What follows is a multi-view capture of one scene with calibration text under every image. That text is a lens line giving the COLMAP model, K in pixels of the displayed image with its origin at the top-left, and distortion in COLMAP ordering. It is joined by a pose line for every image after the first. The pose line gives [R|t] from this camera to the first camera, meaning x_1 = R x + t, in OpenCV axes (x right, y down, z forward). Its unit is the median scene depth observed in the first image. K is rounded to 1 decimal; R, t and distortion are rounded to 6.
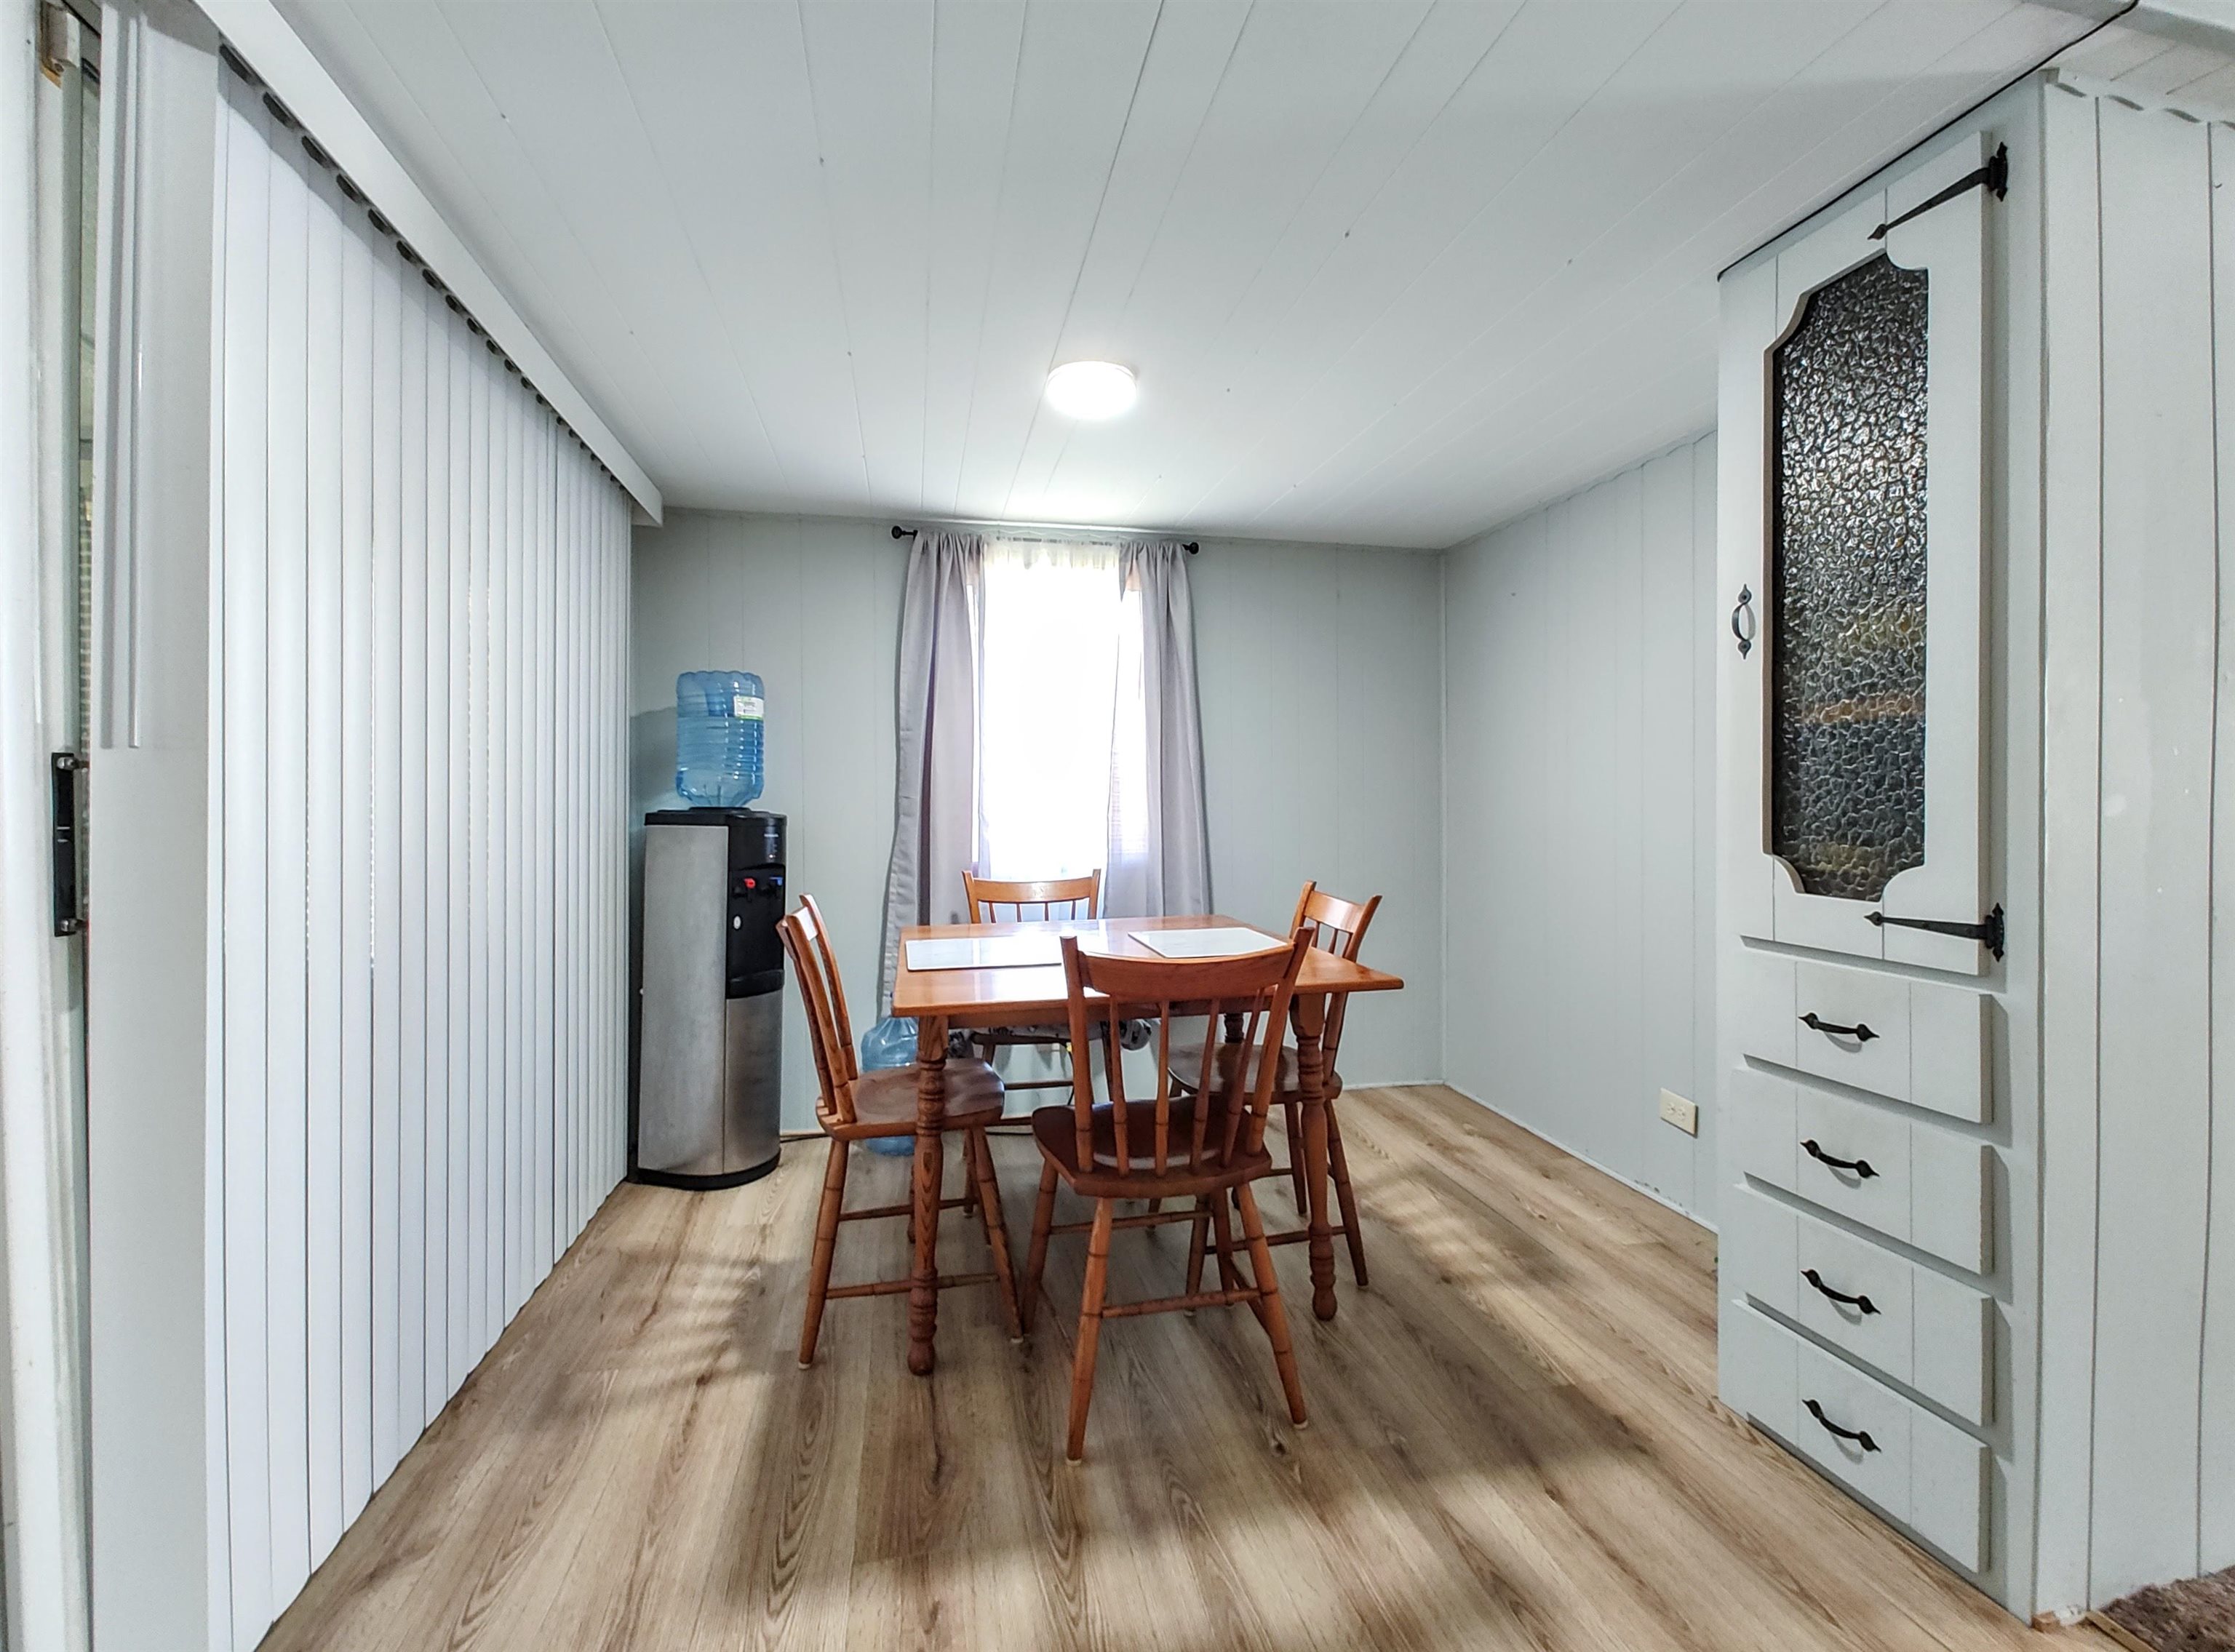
lens RADIAL K [[955.9, 0, 1119.5], [0, 955.9, 806.3], [0, 0, 1]] dist [0.003905, 0.000381]
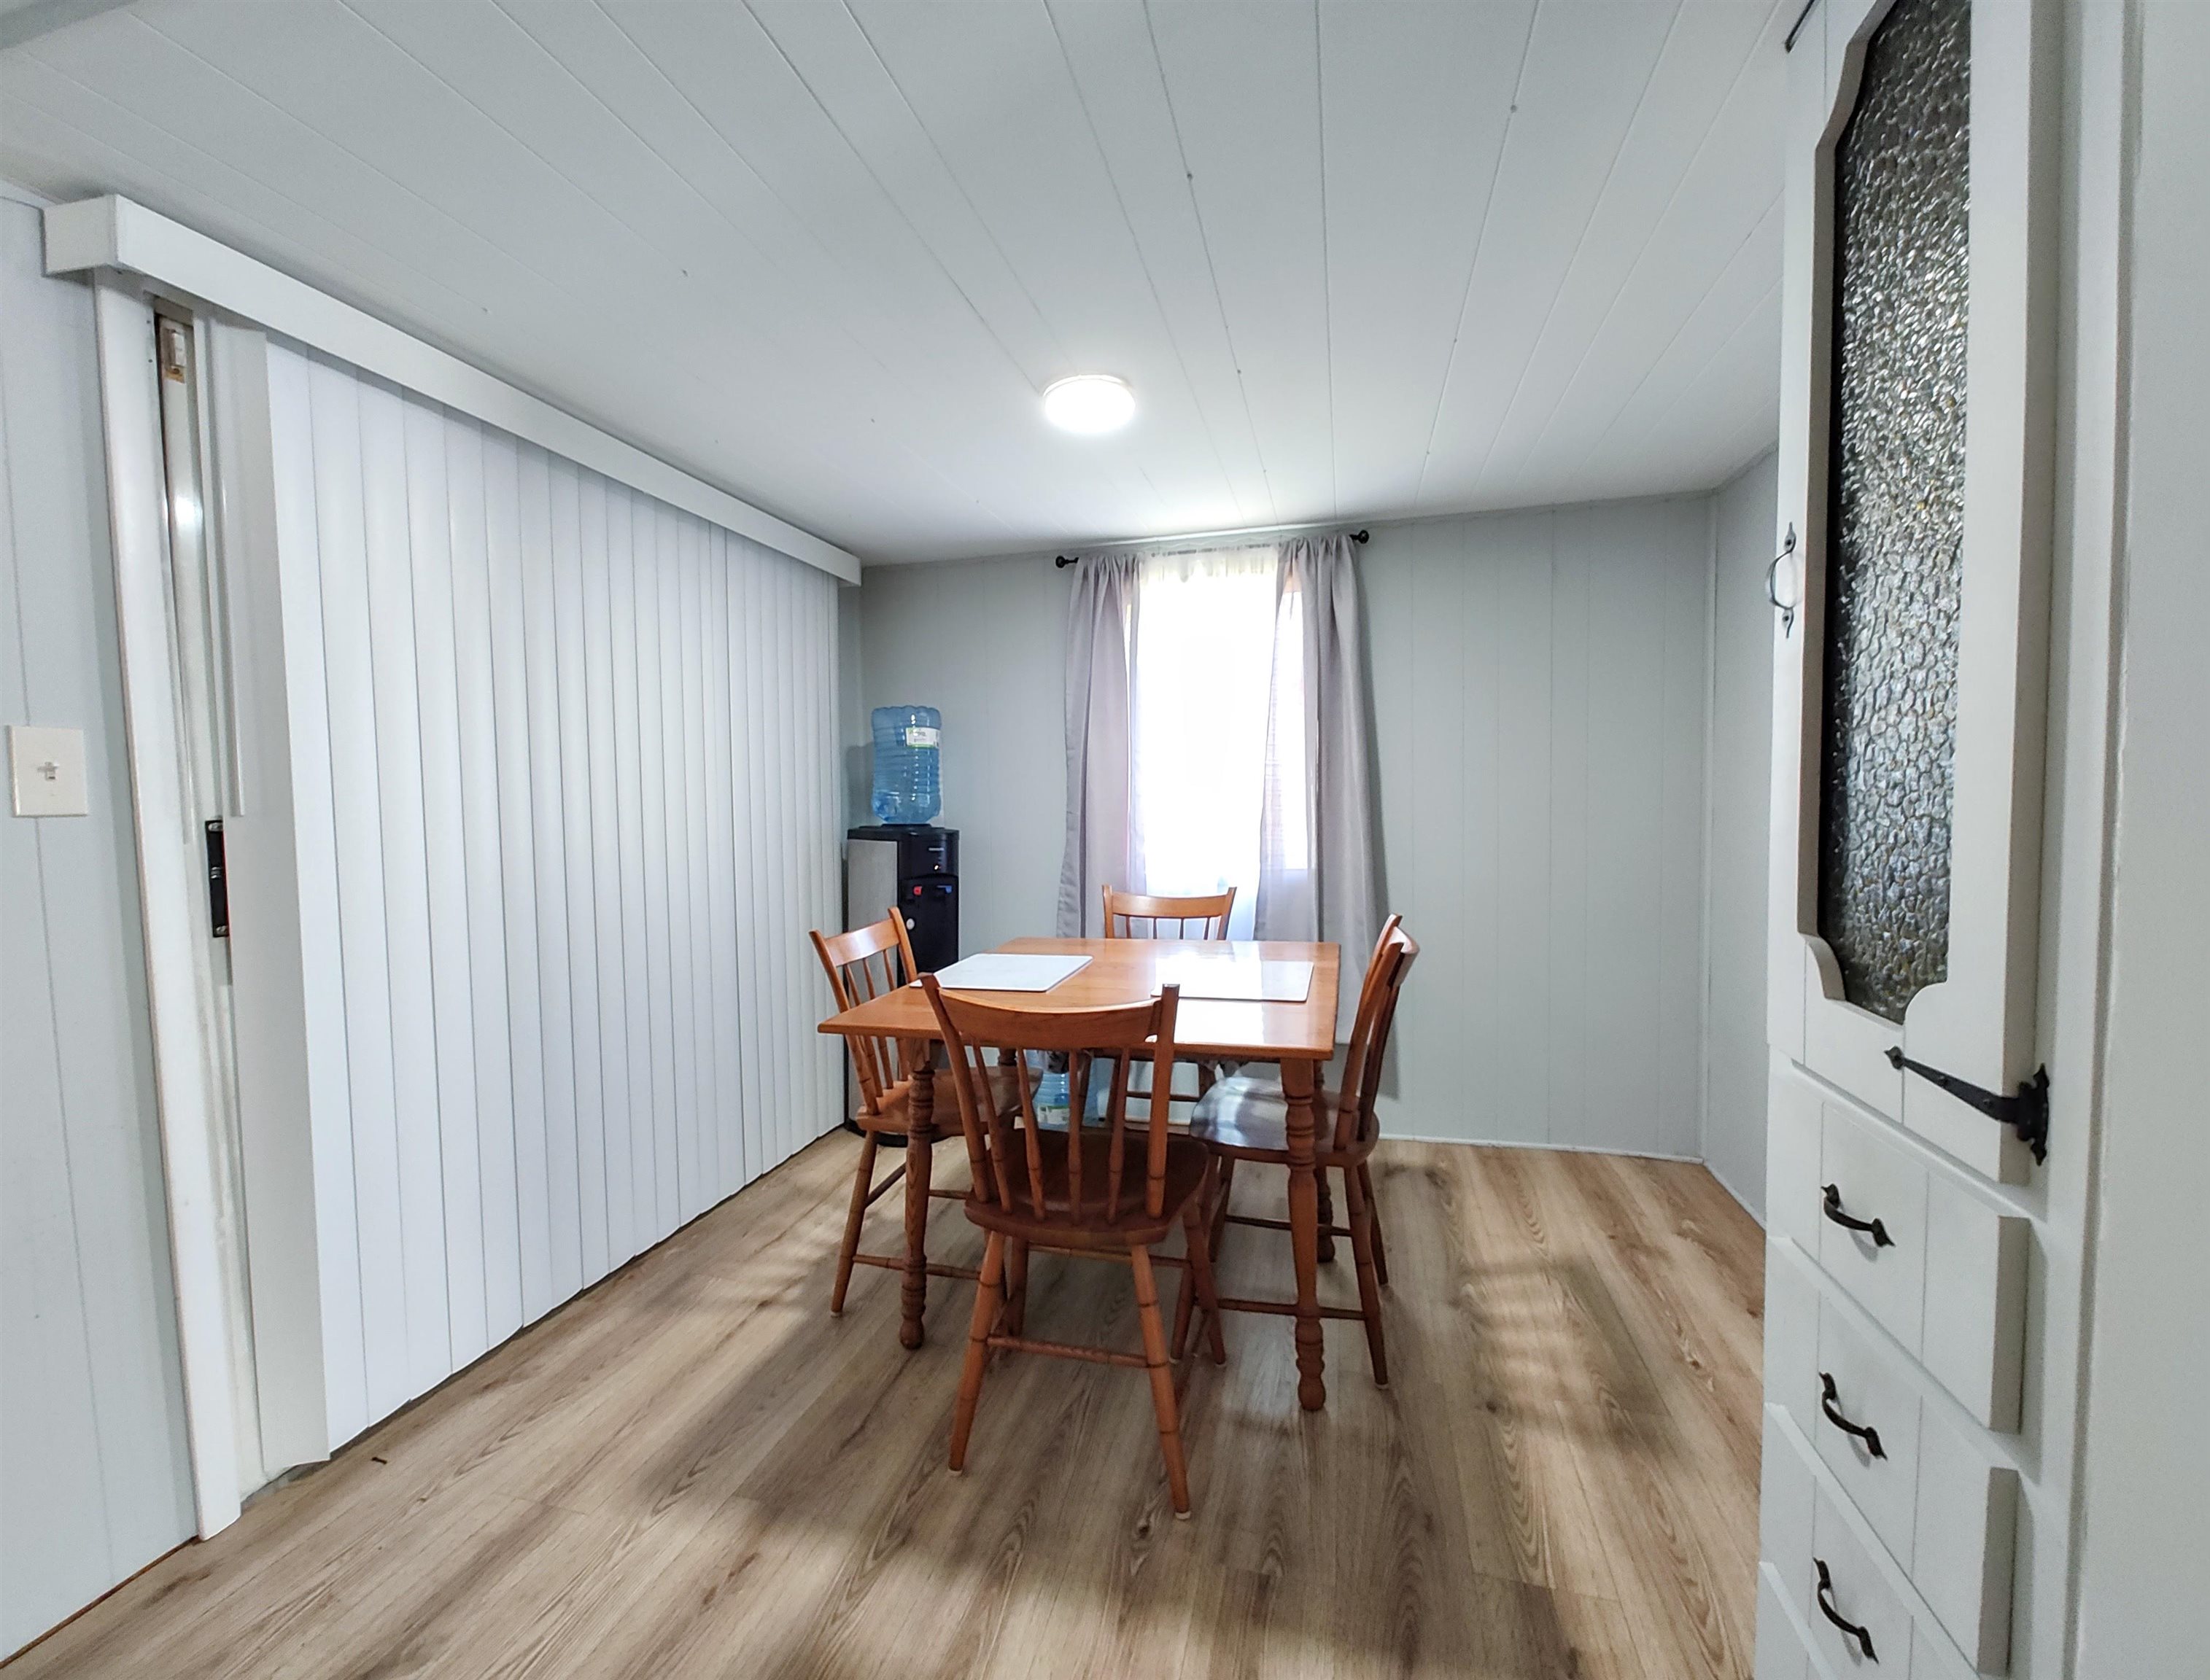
lens RADIAL K [[910.0, 0, 1105.0], [0, 910.0, 840.0], [0, 0, 1]] dist [0.005262, -0.000077]
pose [[0.885782, 0.012841, -0.463924, 0.405548], [0.009420, 0.998914, 0.045634, -0.036184], [0.464006, -0.044791, 0.884699, 0.164960]]
